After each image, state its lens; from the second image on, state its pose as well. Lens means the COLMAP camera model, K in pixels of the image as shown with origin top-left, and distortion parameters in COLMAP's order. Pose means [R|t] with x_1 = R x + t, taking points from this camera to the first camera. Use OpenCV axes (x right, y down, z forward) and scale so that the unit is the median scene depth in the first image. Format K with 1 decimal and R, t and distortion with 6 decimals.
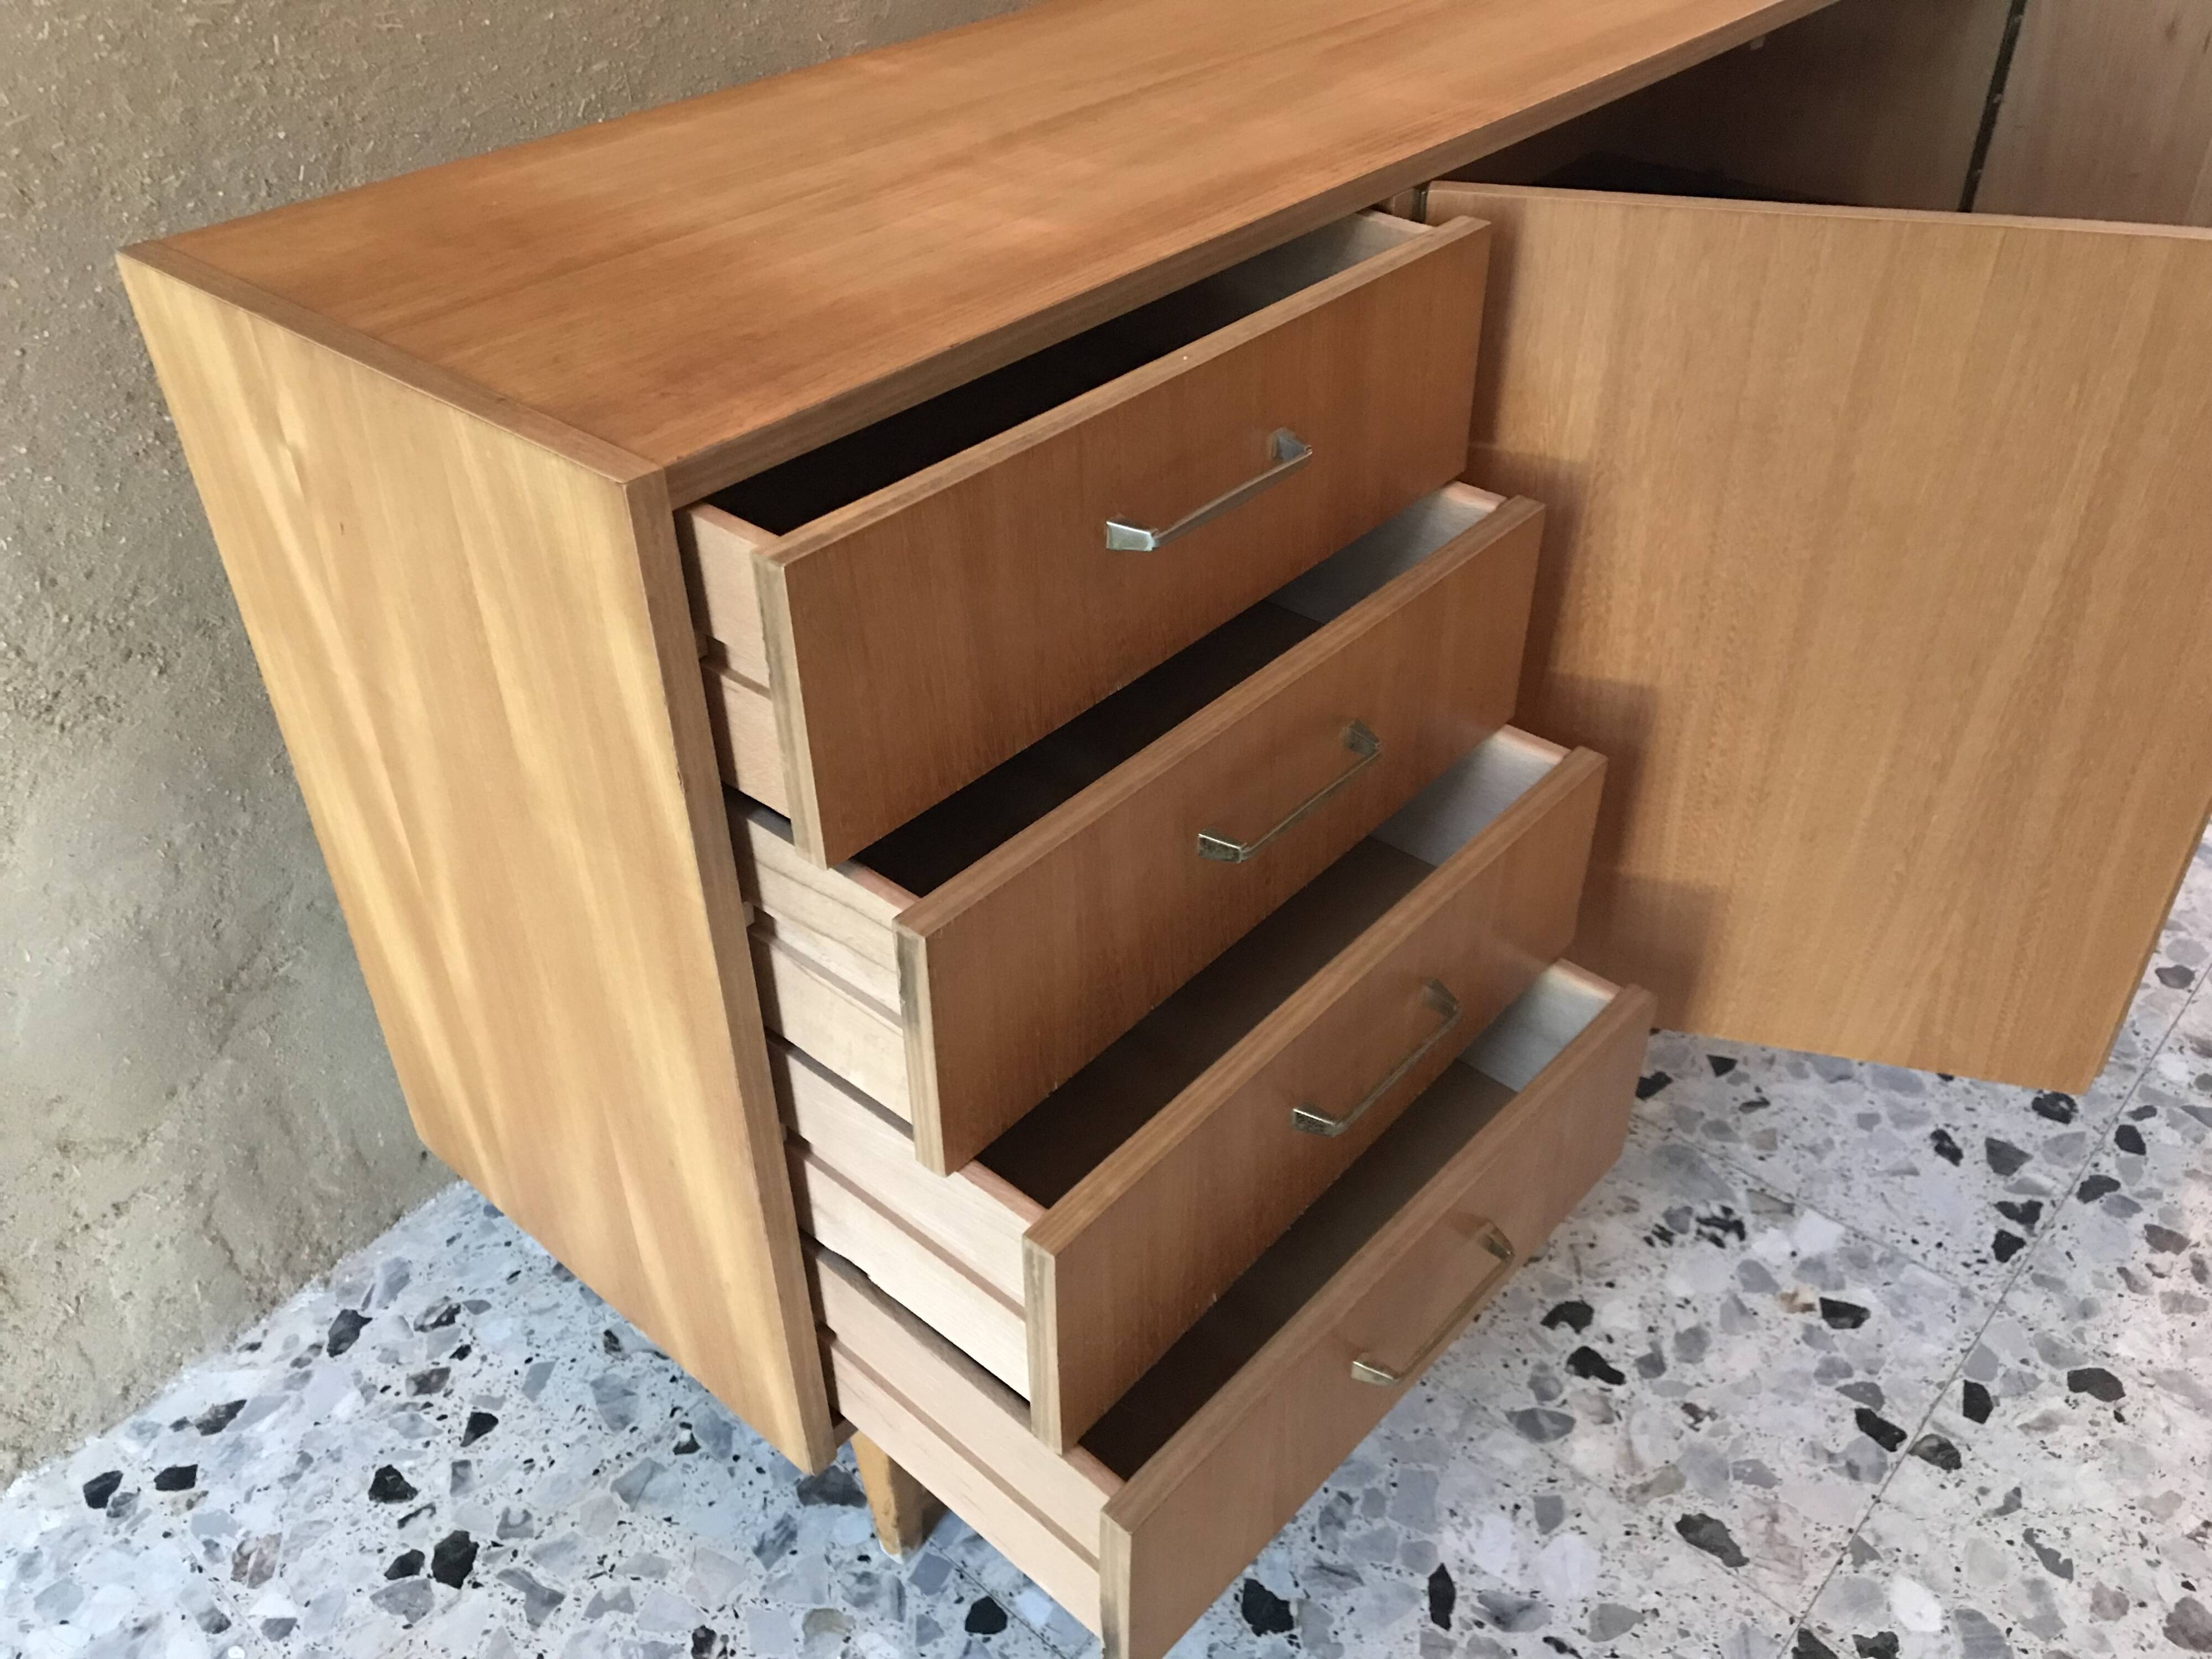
lens RADIAL K [[1818.7, 0, 1105.1], [0, 1818.7, 822.3], [0, 0, 1]] dist [0.000576, 0.024271]
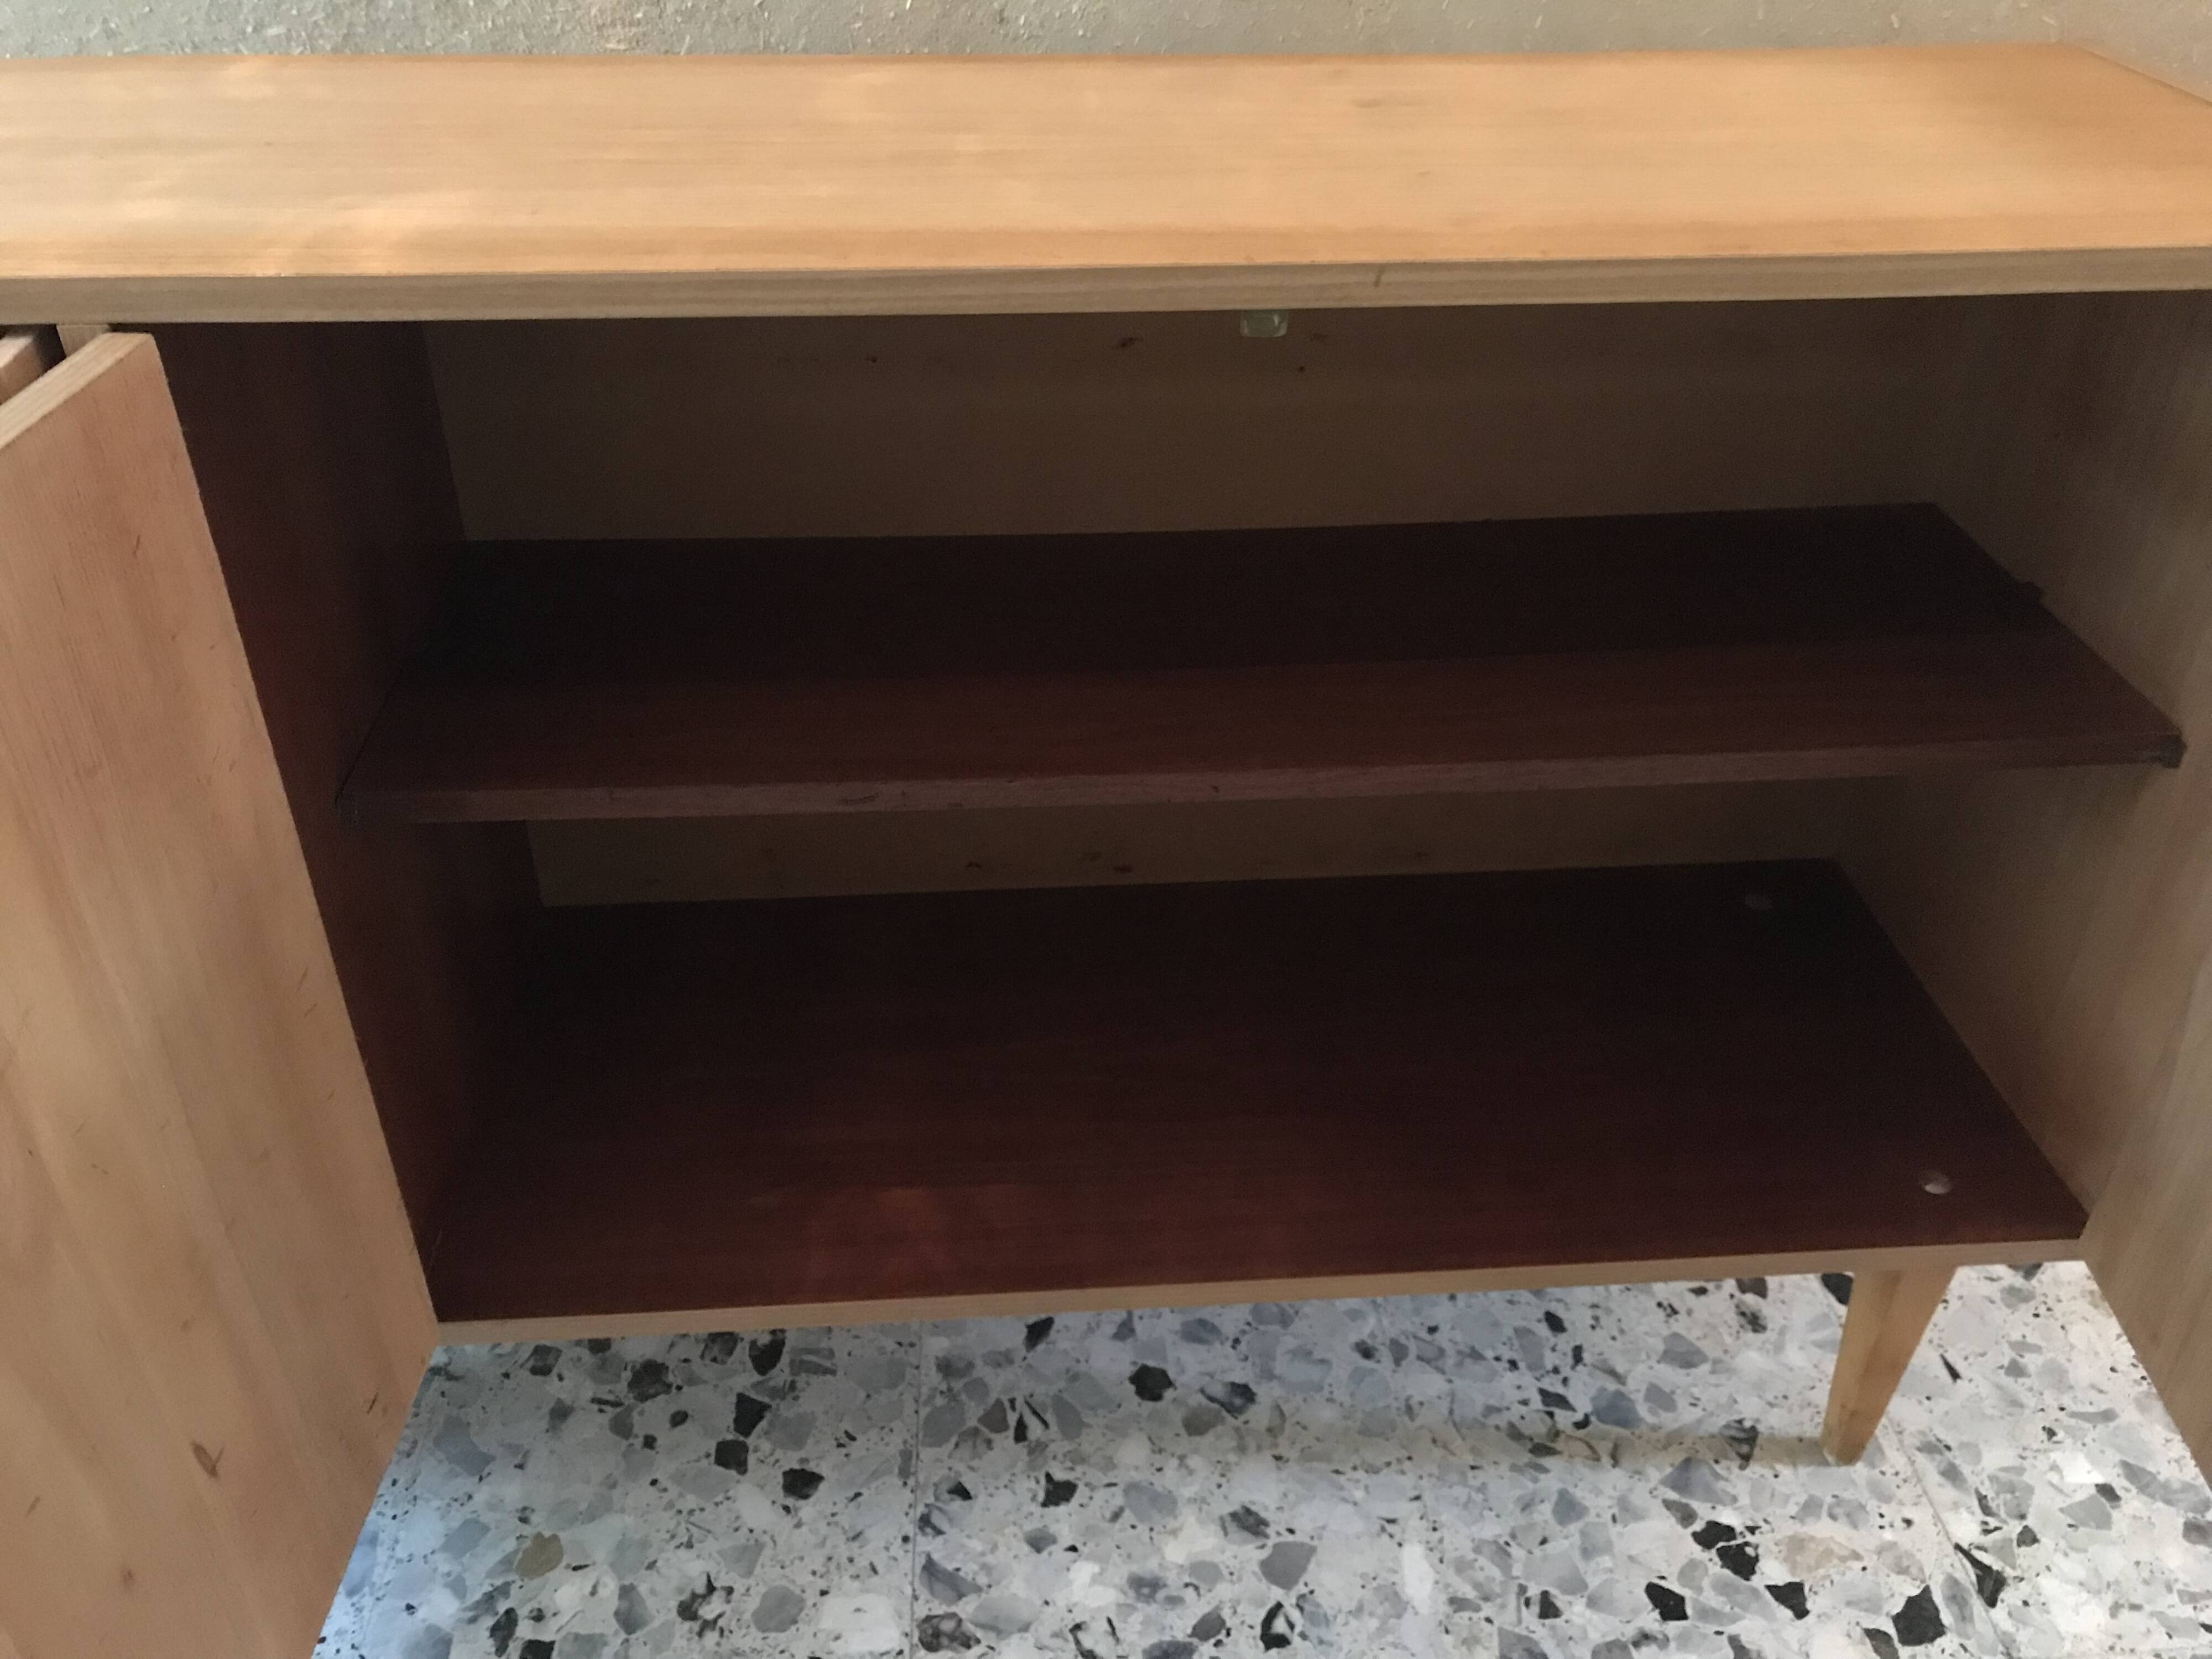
lens RADIAL K [[1818.7, 0, 1114.0], [0, 1818.7, 819.5], [0, 0, 1]] dist [0.000576, 0.024271]
pose [[0.711726, 0.409479, -0.570765, 0.714023], [-0.431588, 0.895984, 0.104621, -0.320665], [0.554236, 0.171874, 0.814421, 0.514538]]
